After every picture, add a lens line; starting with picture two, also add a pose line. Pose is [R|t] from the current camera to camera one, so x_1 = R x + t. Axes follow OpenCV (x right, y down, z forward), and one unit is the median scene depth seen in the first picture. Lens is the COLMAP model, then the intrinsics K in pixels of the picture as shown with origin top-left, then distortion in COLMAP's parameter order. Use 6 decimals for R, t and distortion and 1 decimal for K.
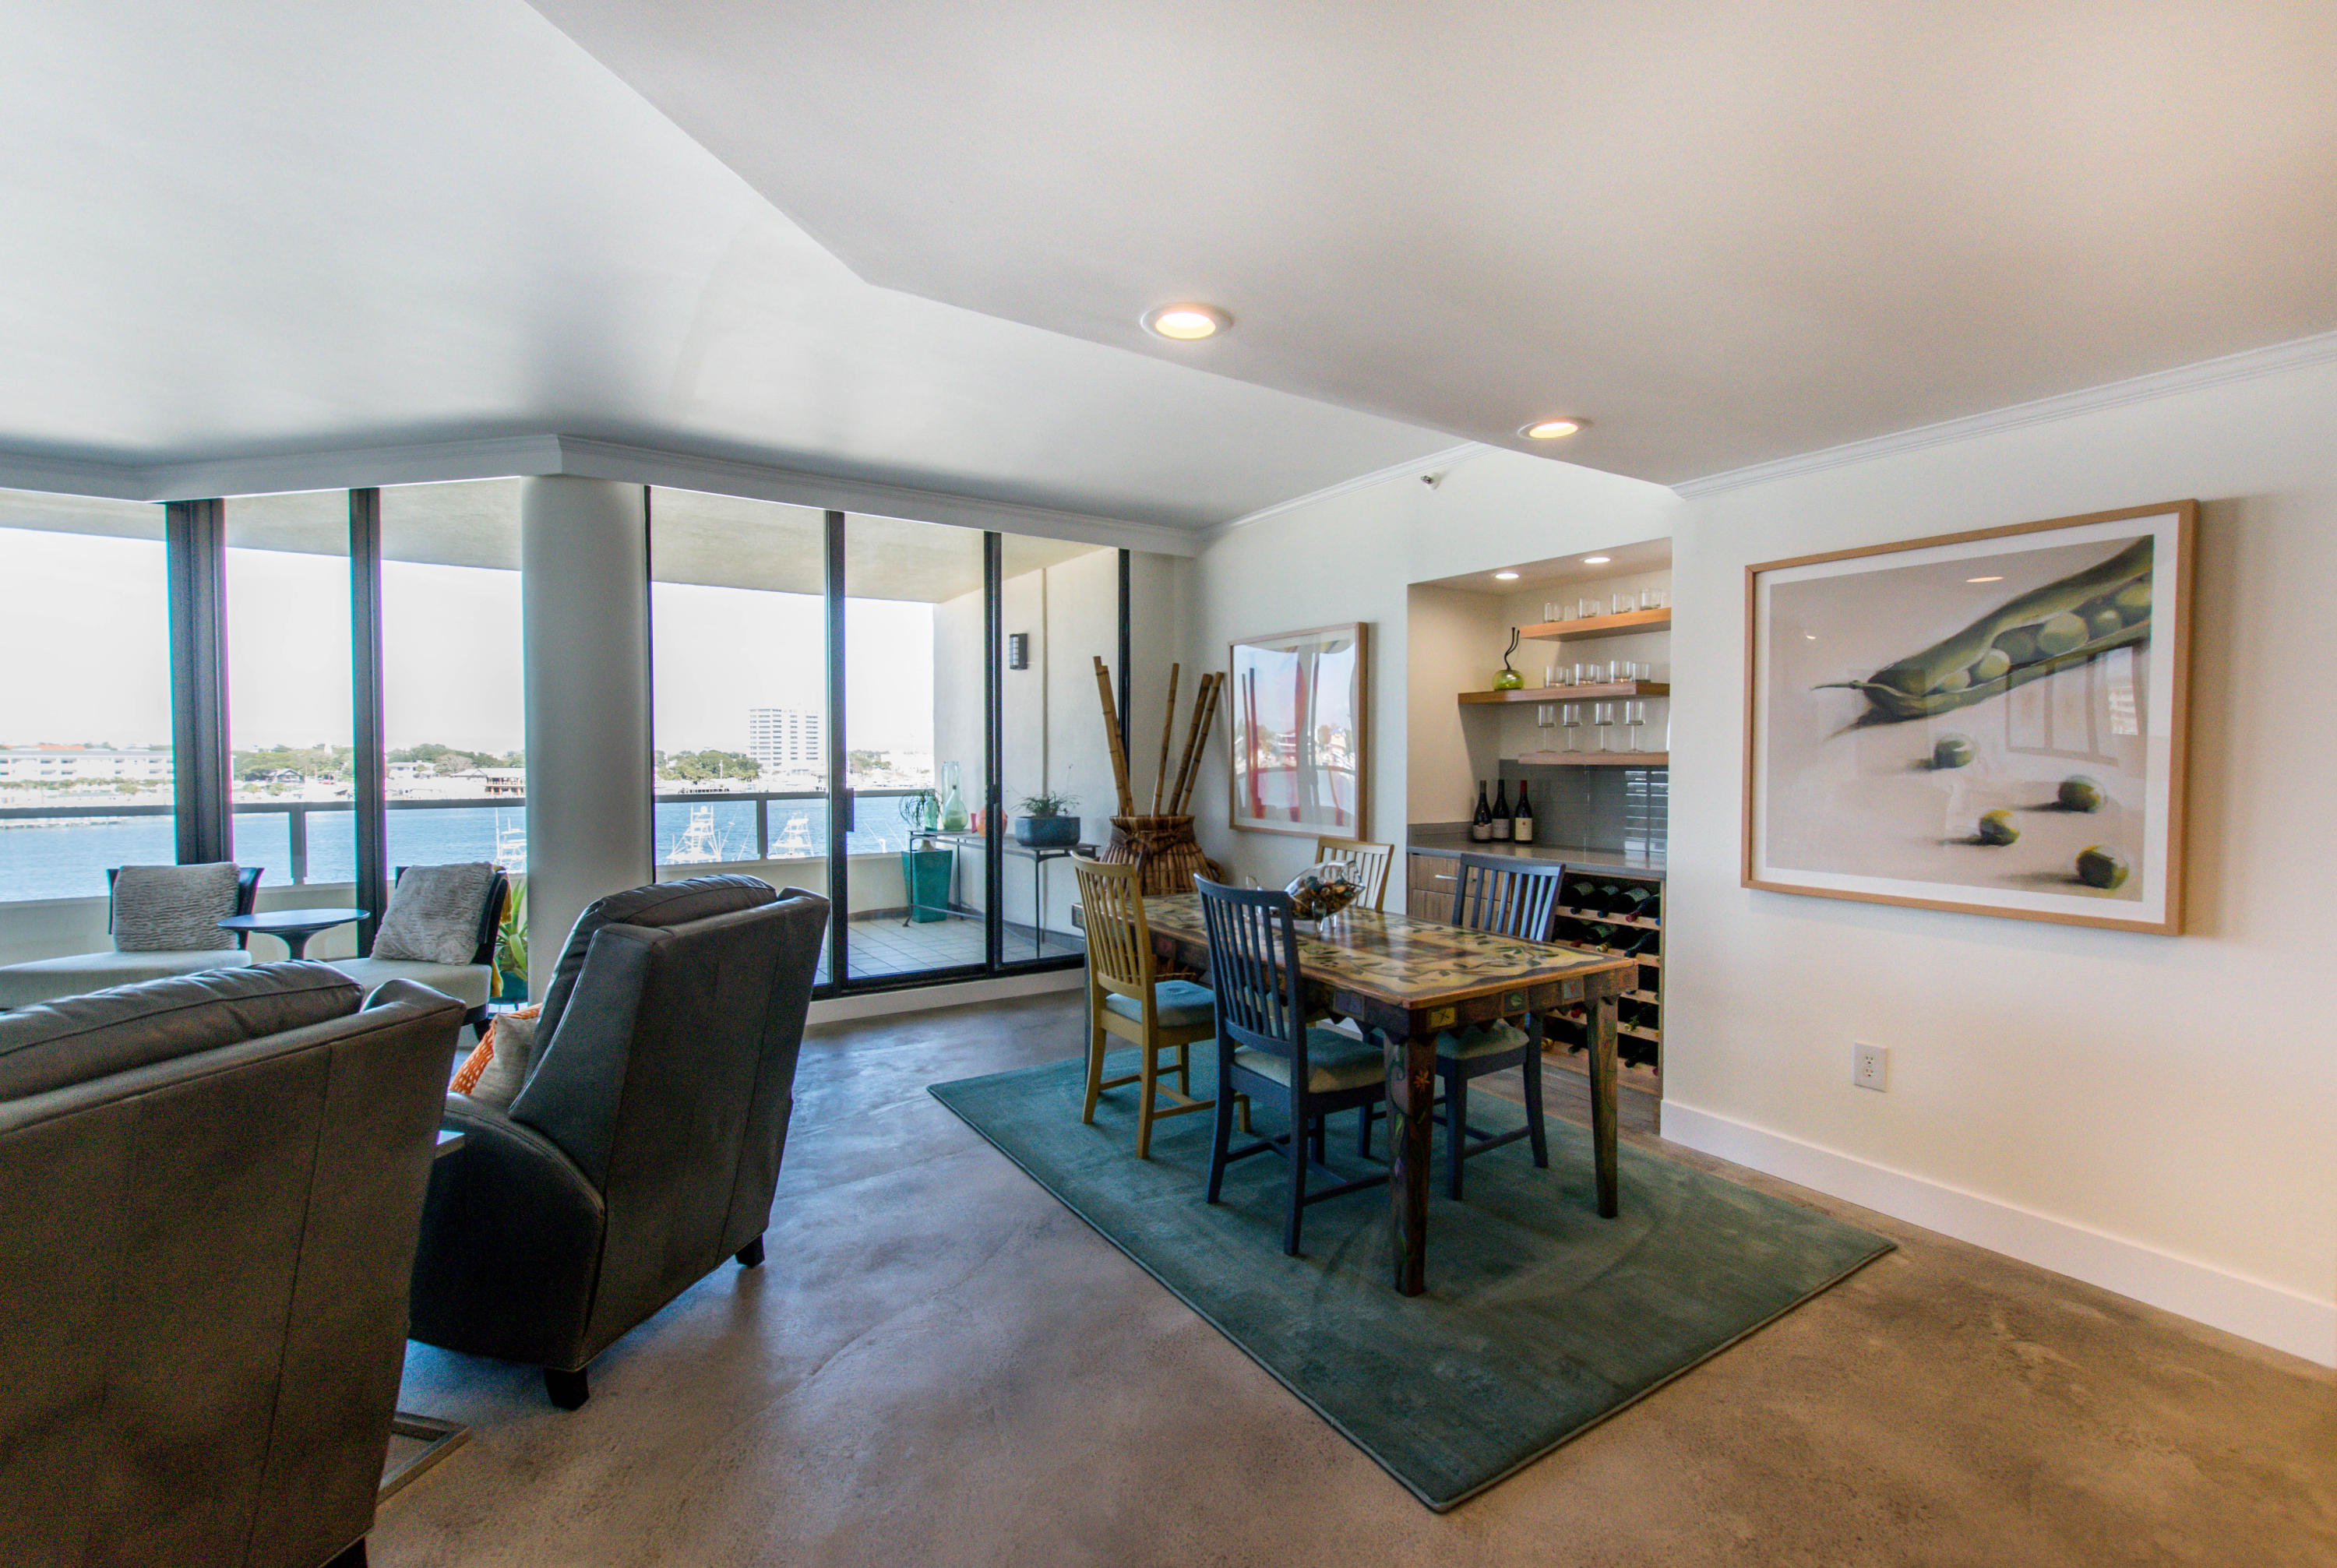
lens RADIAL K [[991.2, 0, 1168.5], [0, 991.2, 784.0], [0, 0, 1]] dist [-0.000078, -0.000146]
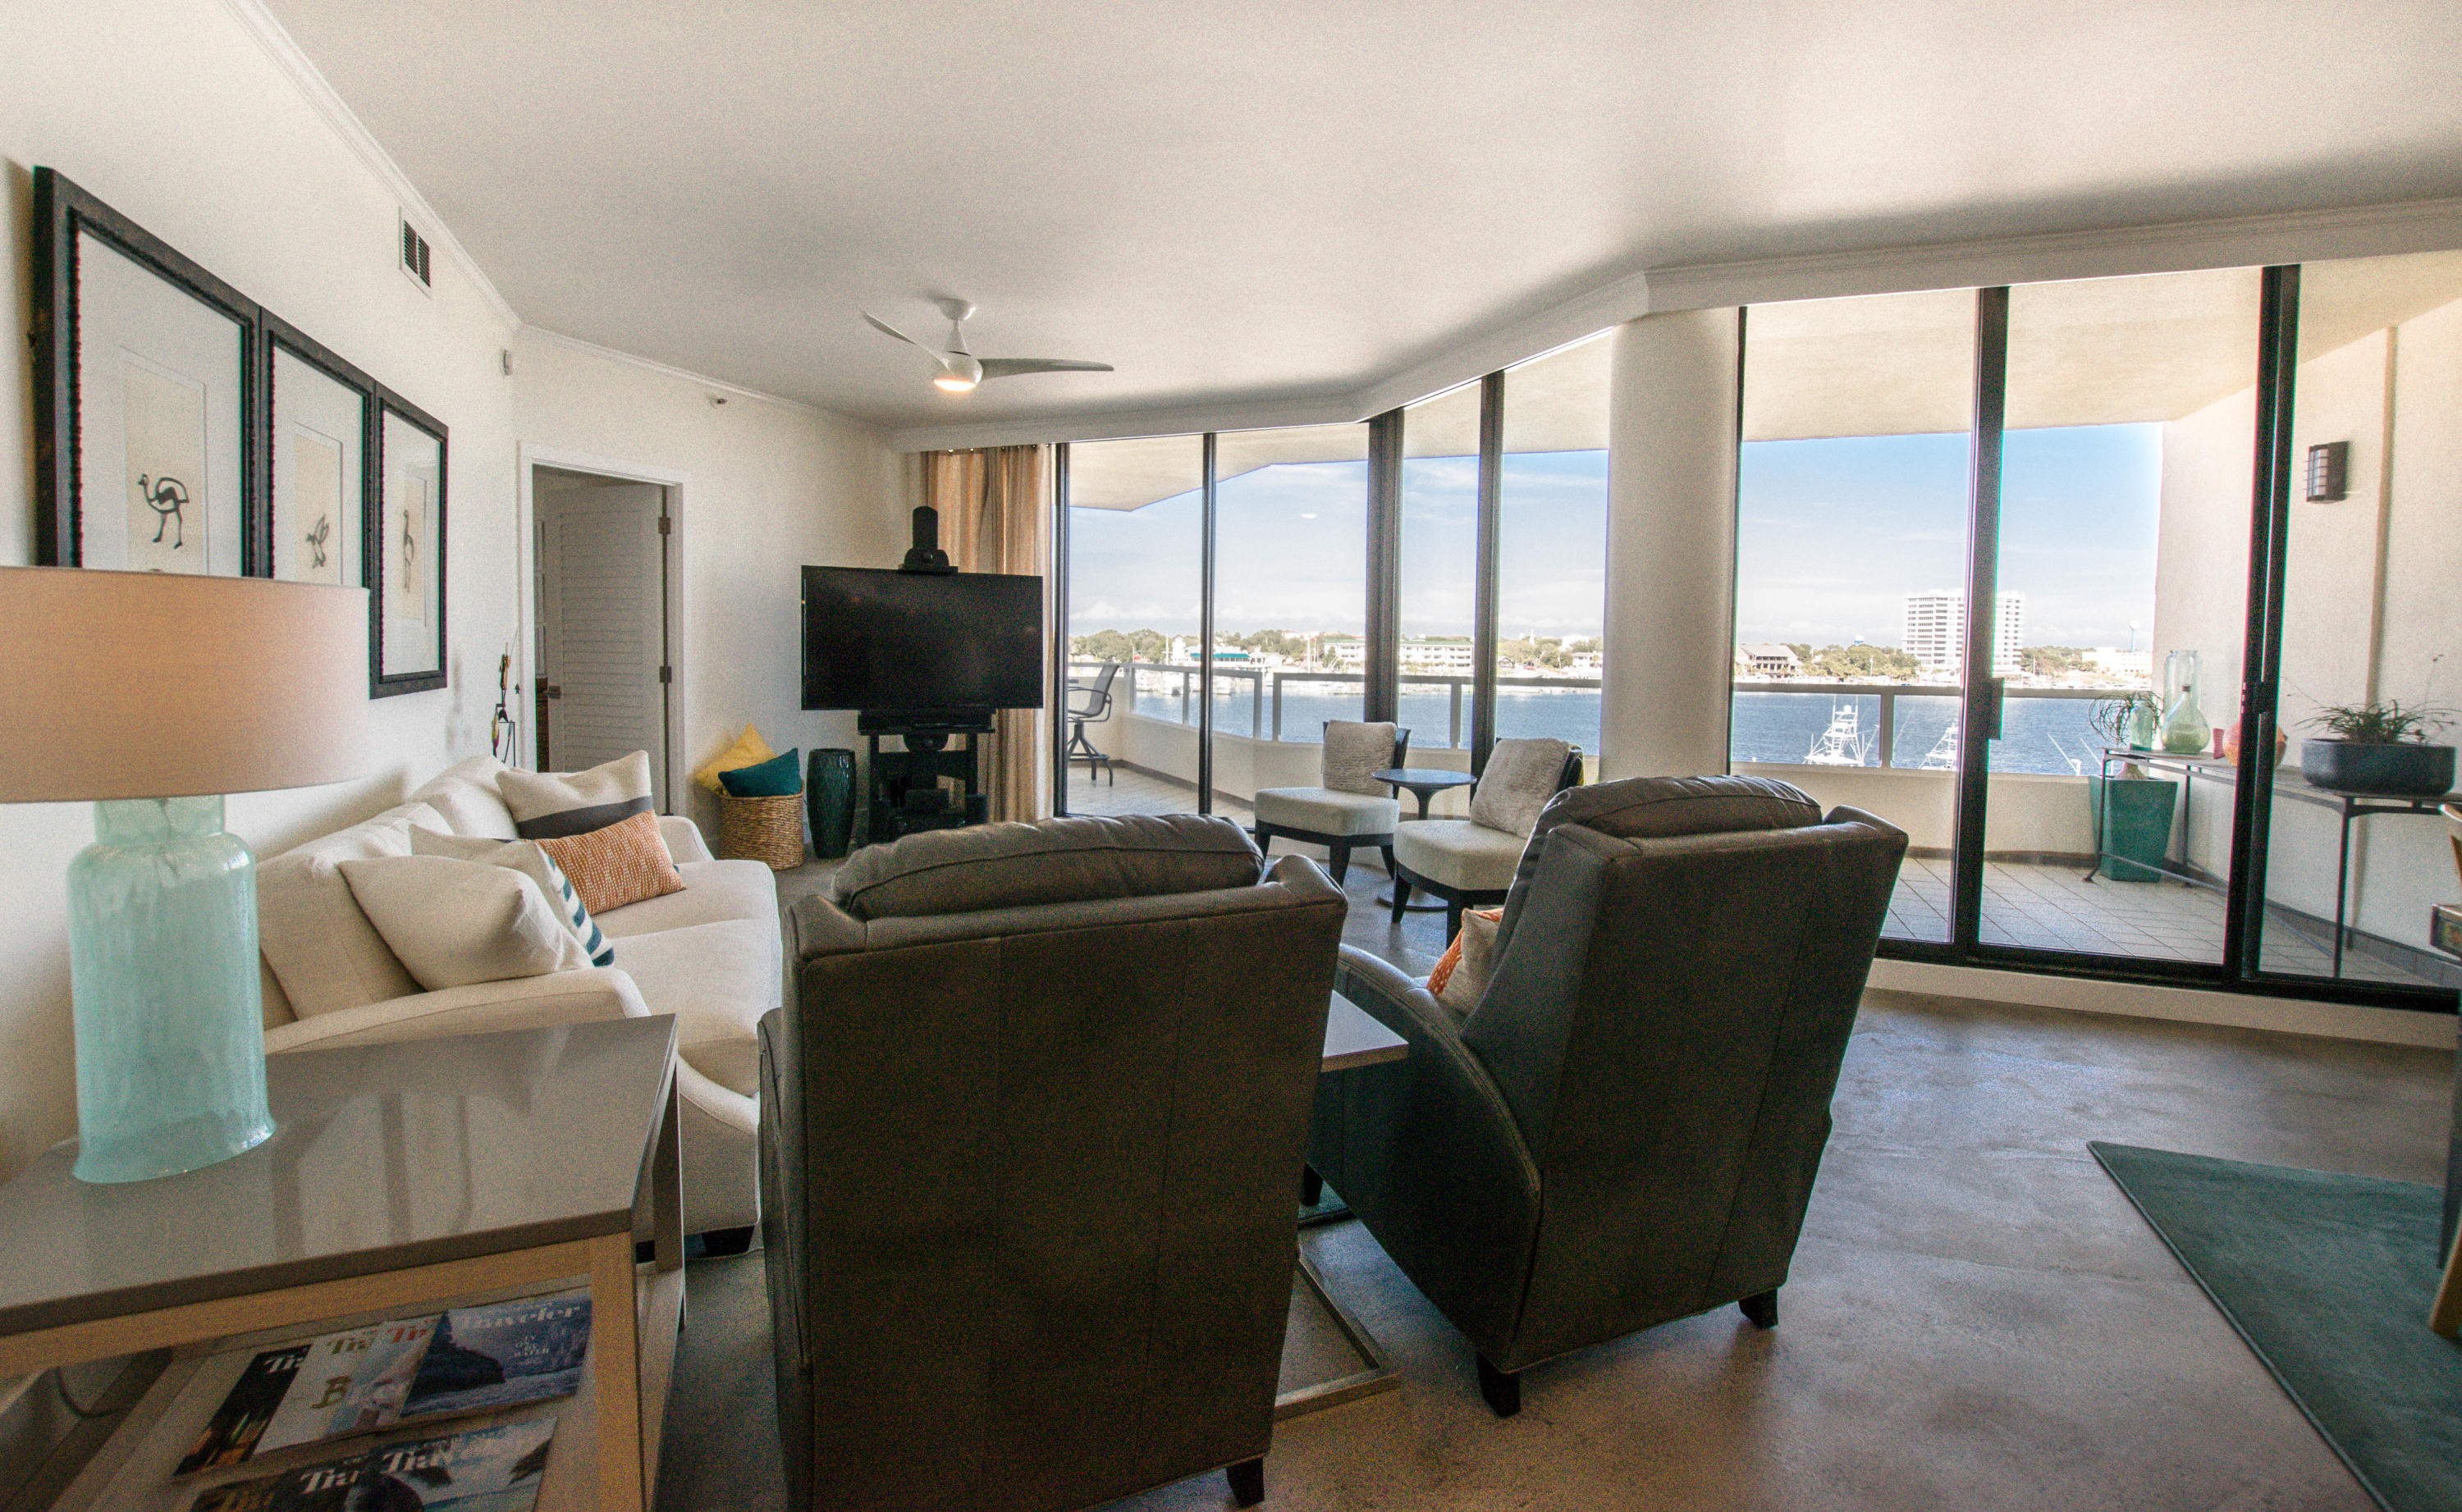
lens RADIAL K [[1103.8, 0, 1243.0], [0, 1103.8, 695.9], [0, 0, 1]] dist [-0.023852, -0.000051]
pose [[0.595191, 0.049700, -0.802046, -0.014950], [-0.034773, 0.998744, 0.036084, 0.007604], [0.802831, 0.006413, 0.596172, 0.100319]]
